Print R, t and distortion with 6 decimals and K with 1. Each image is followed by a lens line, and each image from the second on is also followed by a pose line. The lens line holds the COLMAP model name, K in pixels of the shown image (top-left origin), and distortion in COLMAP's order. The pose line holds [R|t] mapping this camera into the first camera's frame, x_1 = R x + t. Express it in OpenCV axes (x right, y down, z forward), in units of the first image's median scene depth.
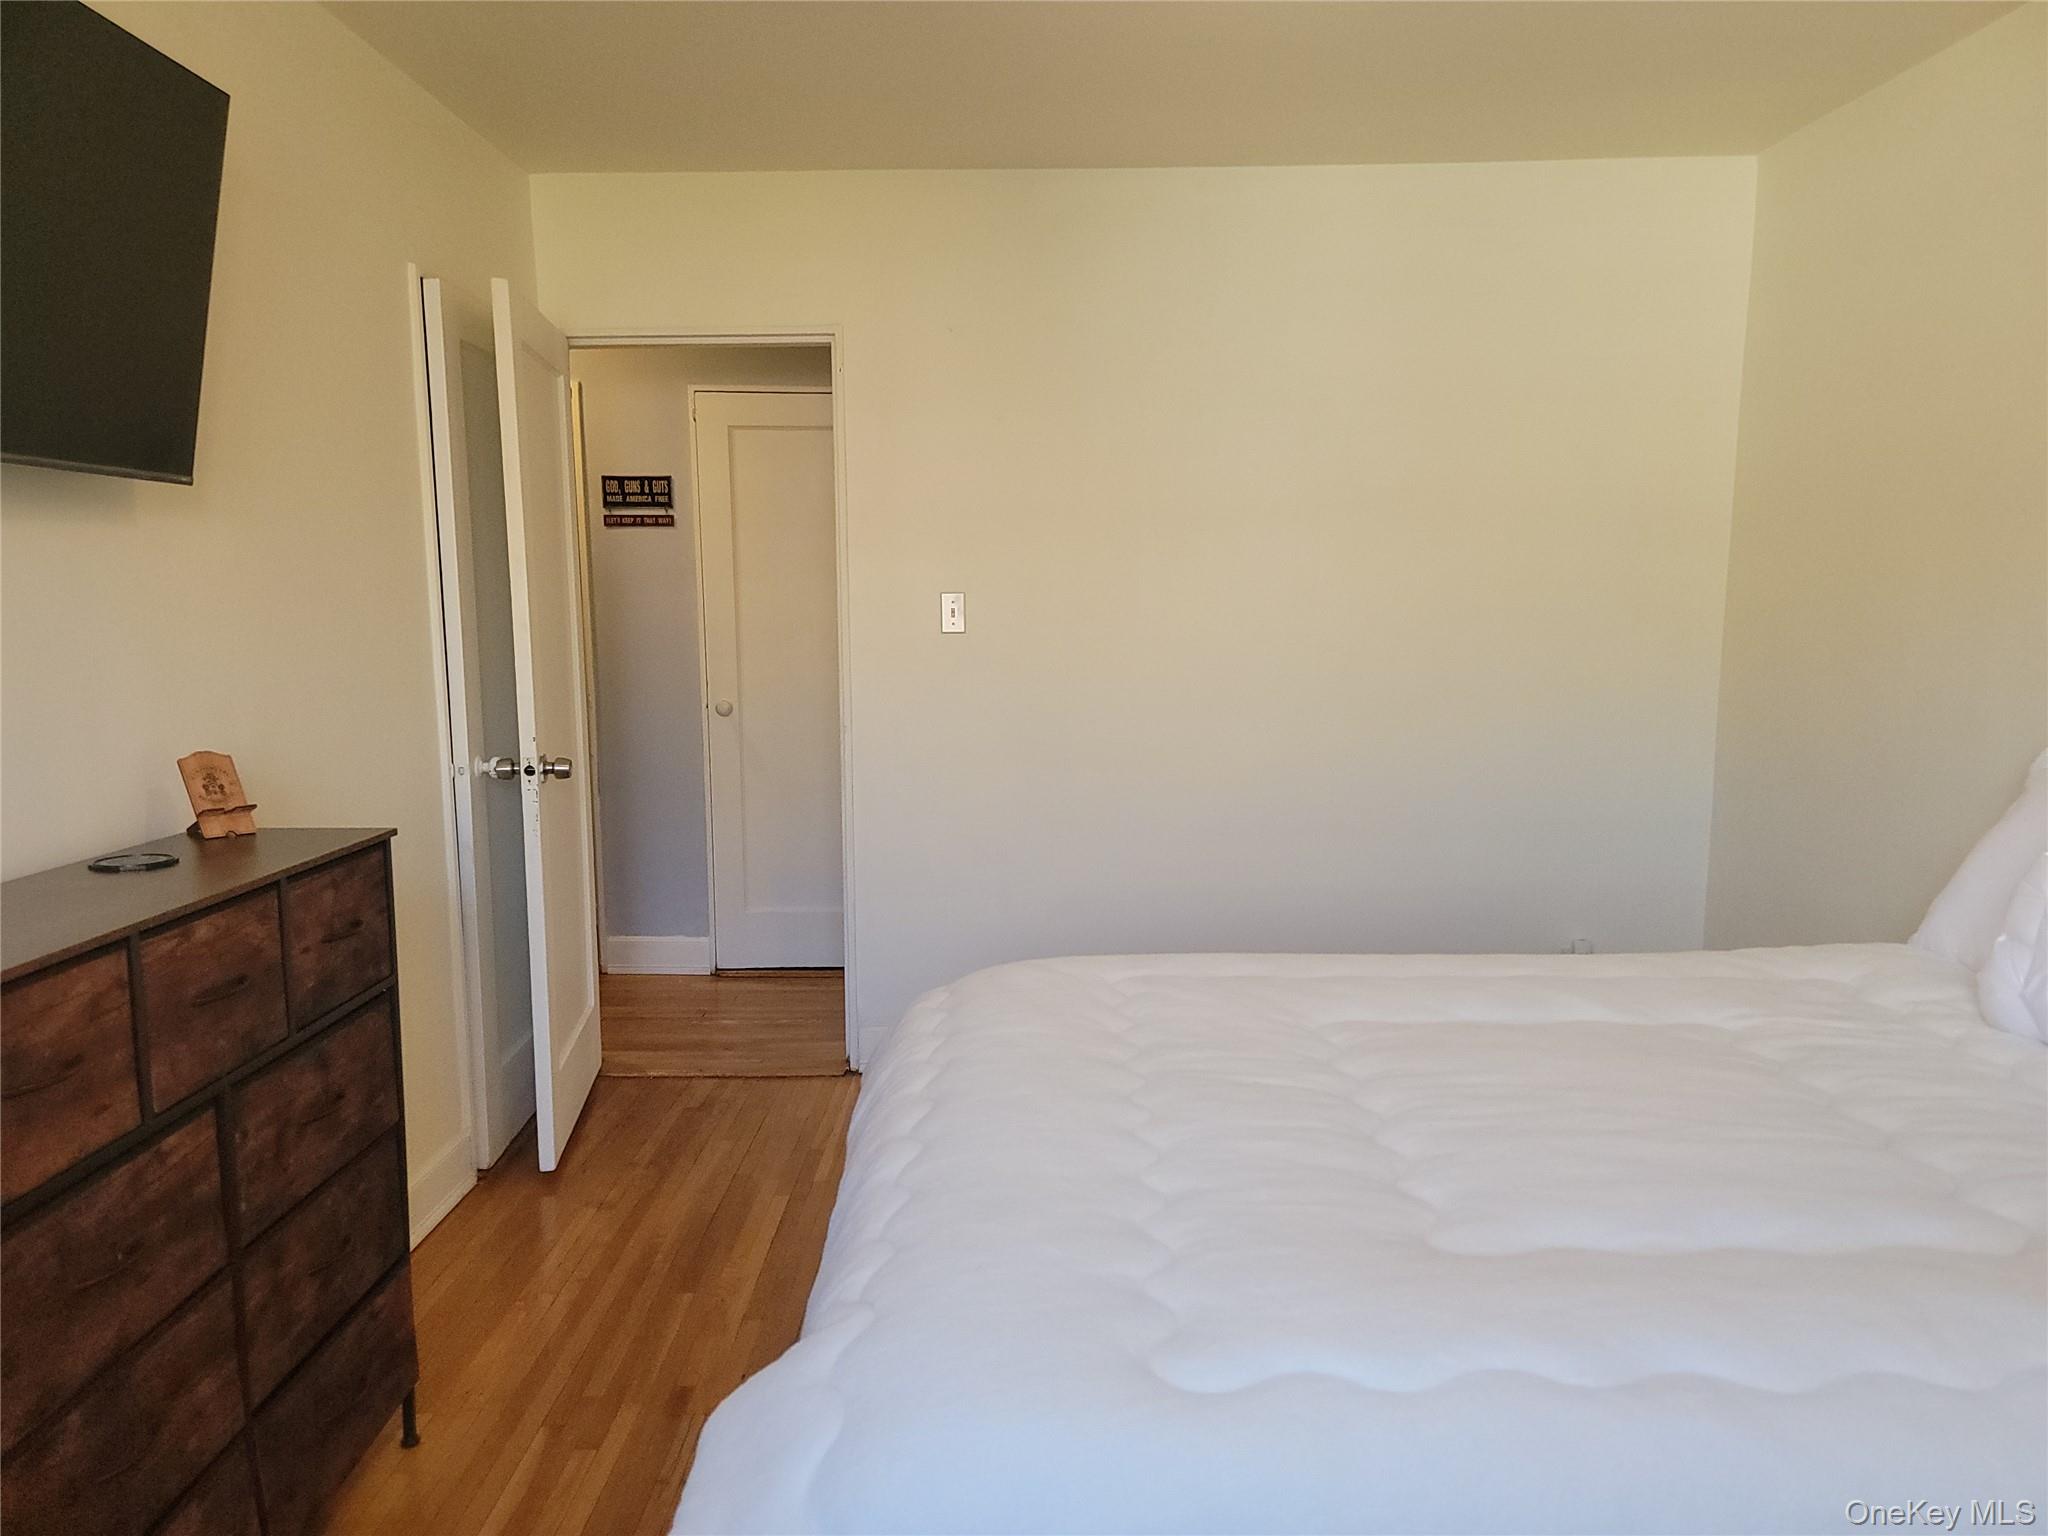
lens RADIAL K [[1422.2, 0, 1024.0], [0, 1422.2, 768.0], [0, 0, 1]] dist [0.039303, -0.025140]
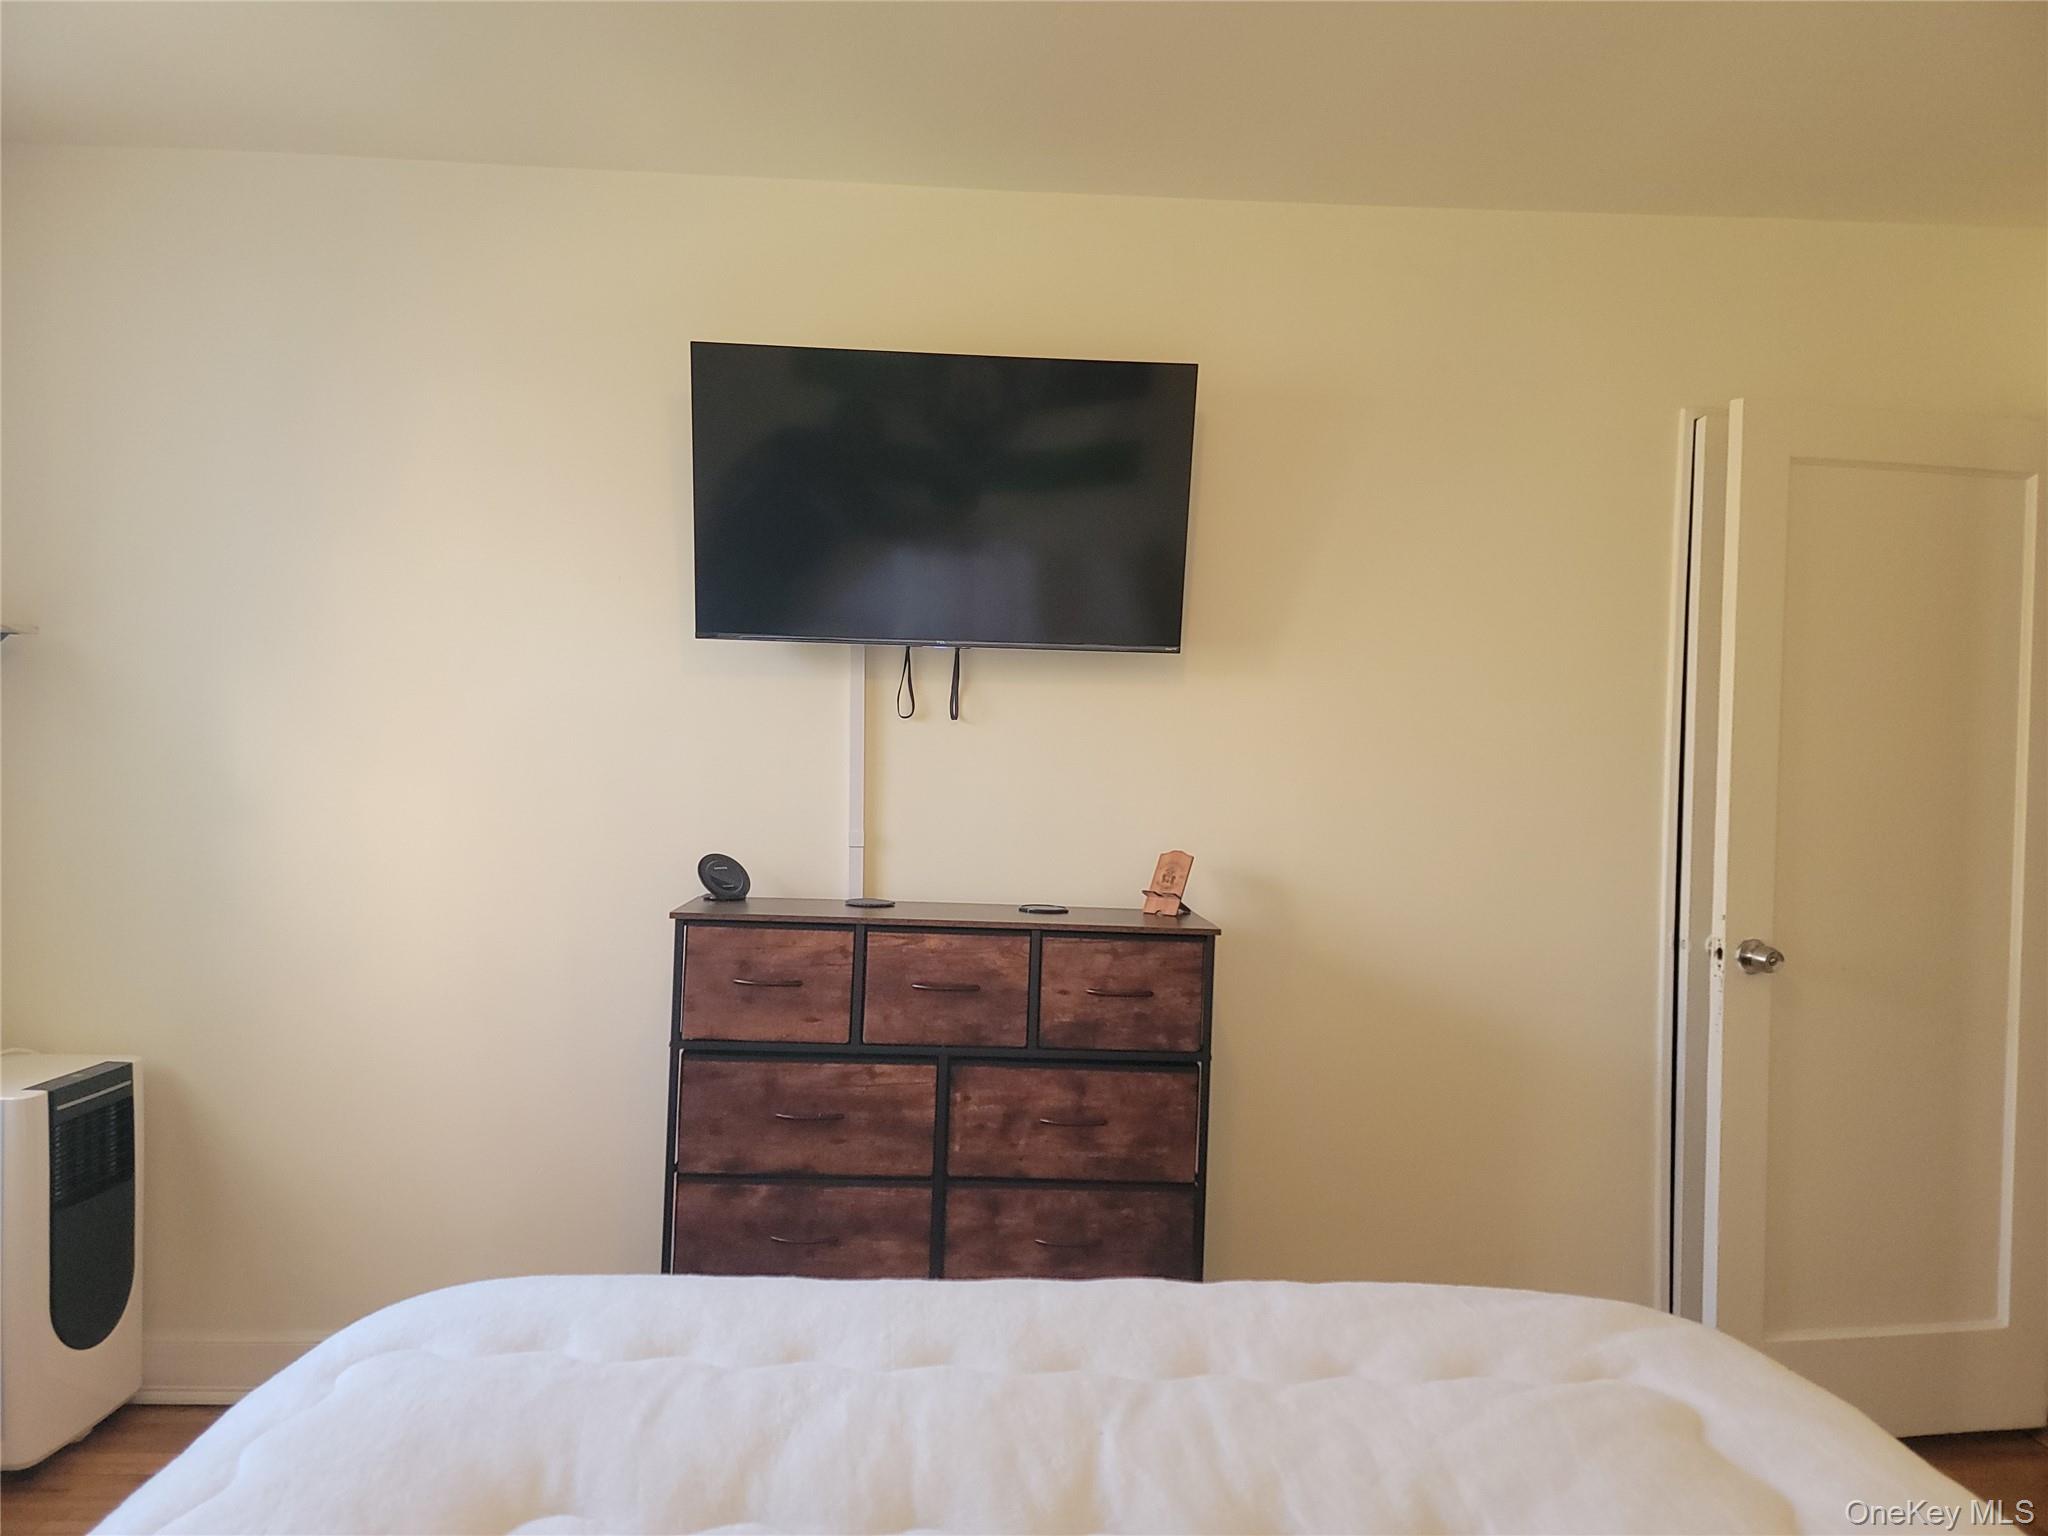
lens RADIAL K [[1390.0, 0, 1024.0], [0, 1390.0, 768.0], [0, 0, 1]] dist [0.058841, -0.001434]
pose [[0.042826, 0.002786, -0.999079, 0.710125], [-0.152633, 0.988276, -0.003787, -0.060920], [0.987355, 0.152655, 0.042749, 0.799767]]
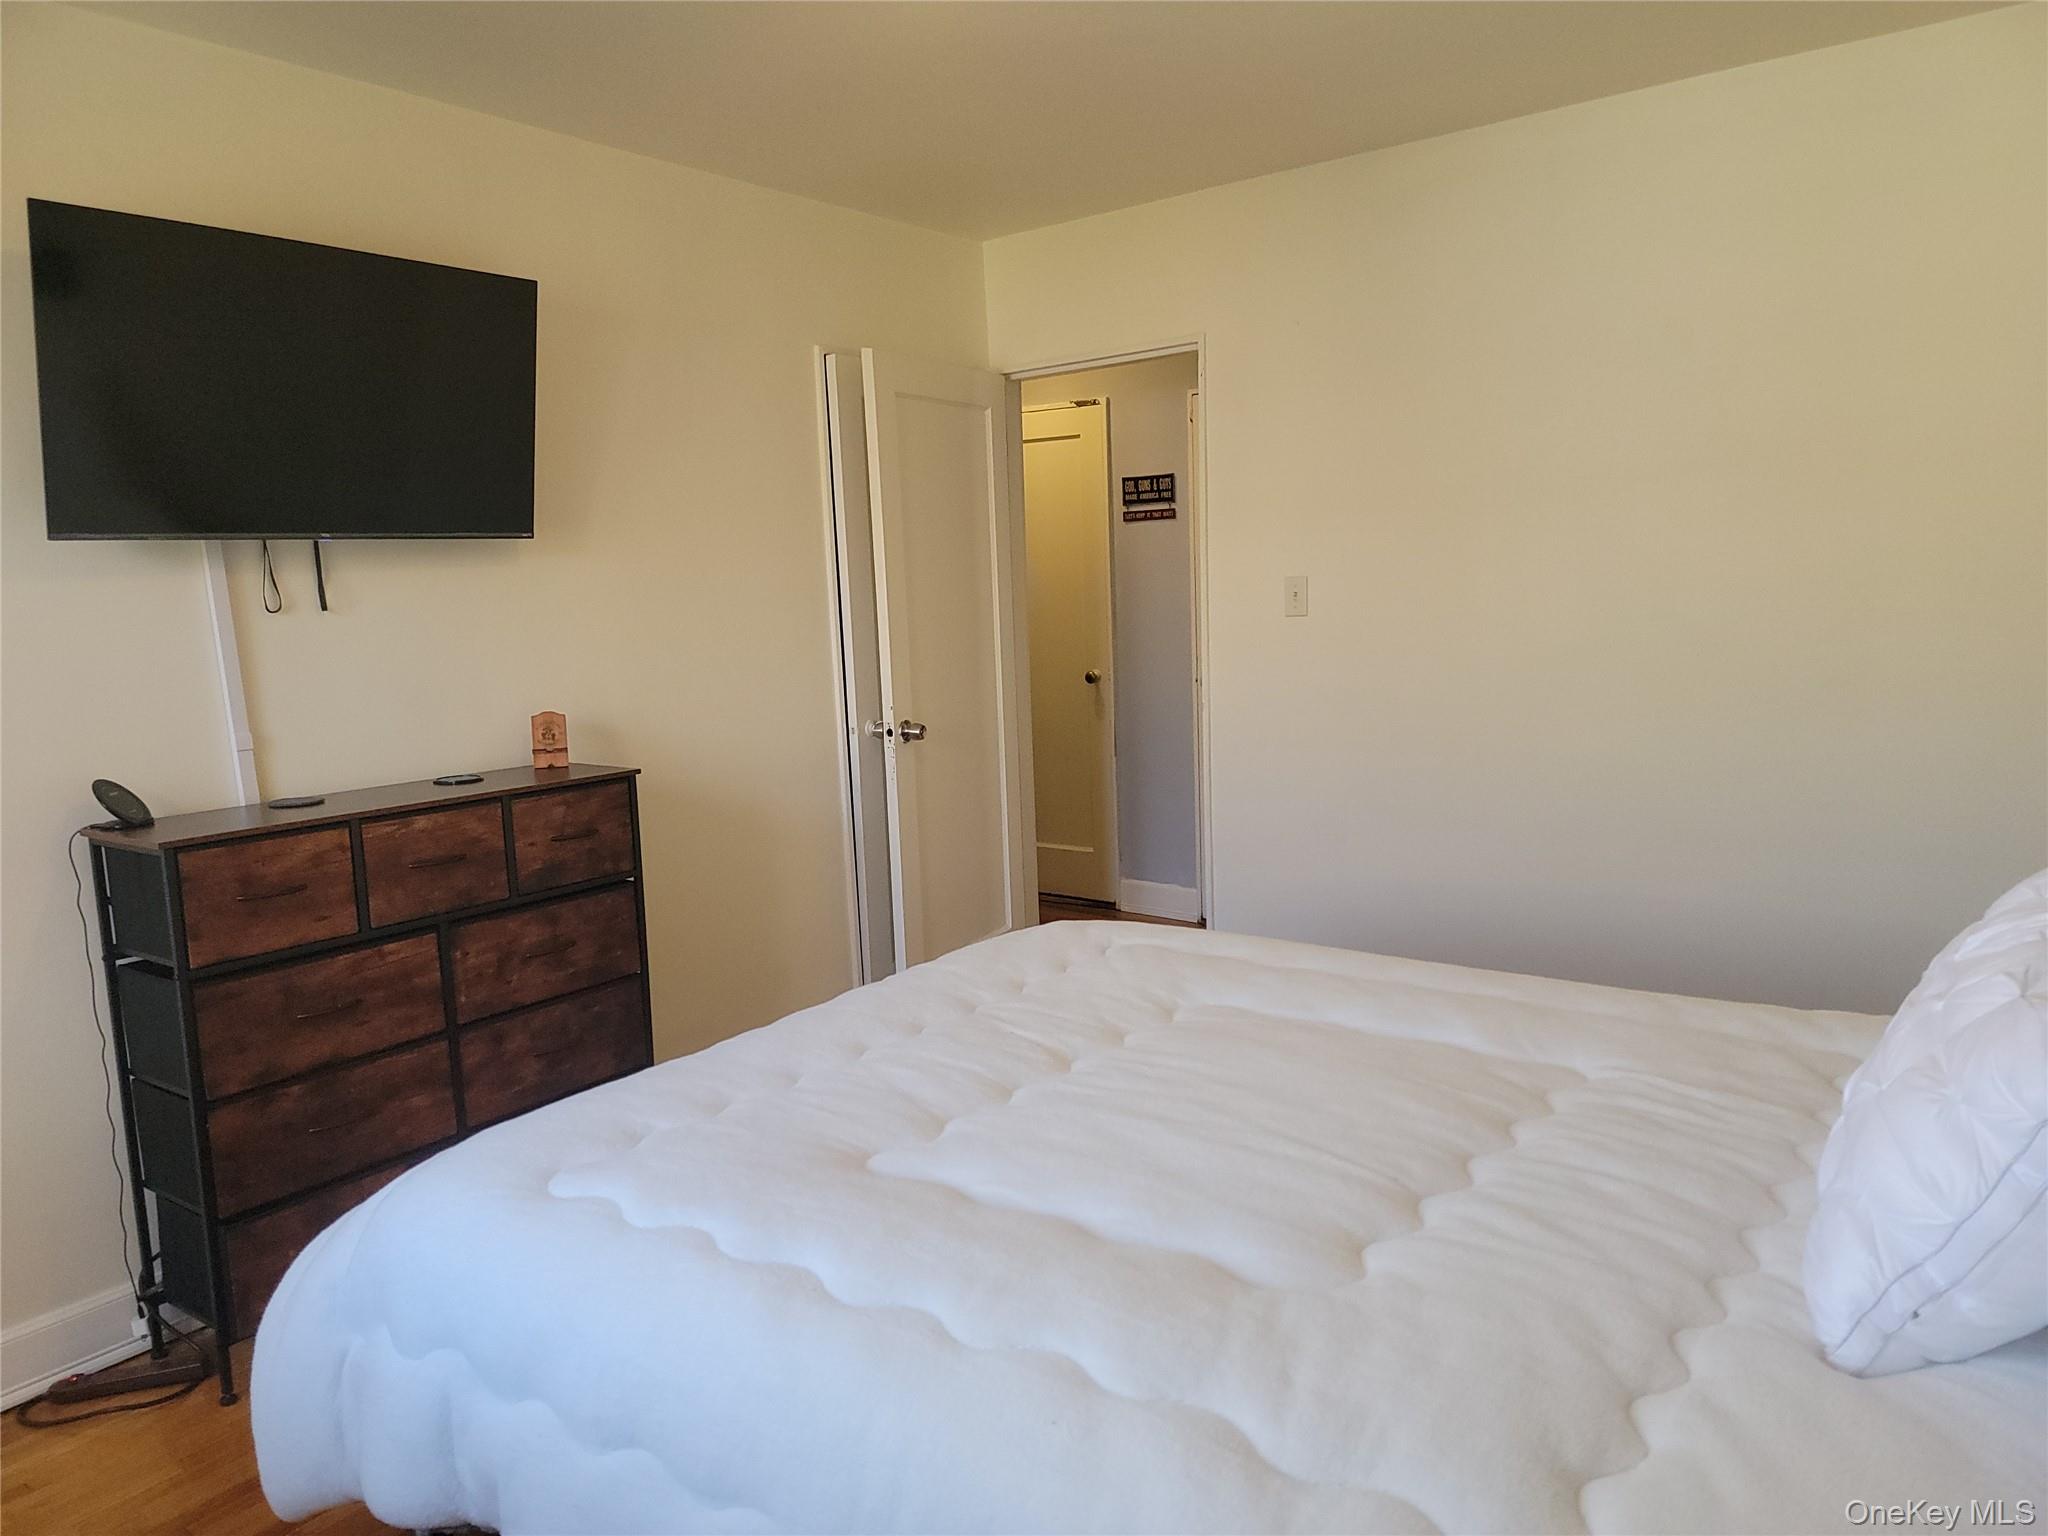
lens RADIAL K [[1409.4, 0, 1024.0], [0, 1409.4, 768.0], [0, 0, 1]] dist [0.025800, -0.002096]
pose [[0.803288, 0.055210, -0.593026, 0.737541], [-0.039115, 0.998435, 0.039970, -0.031799], [0.594305, -0.008911, 0.804191, 0.091678]]
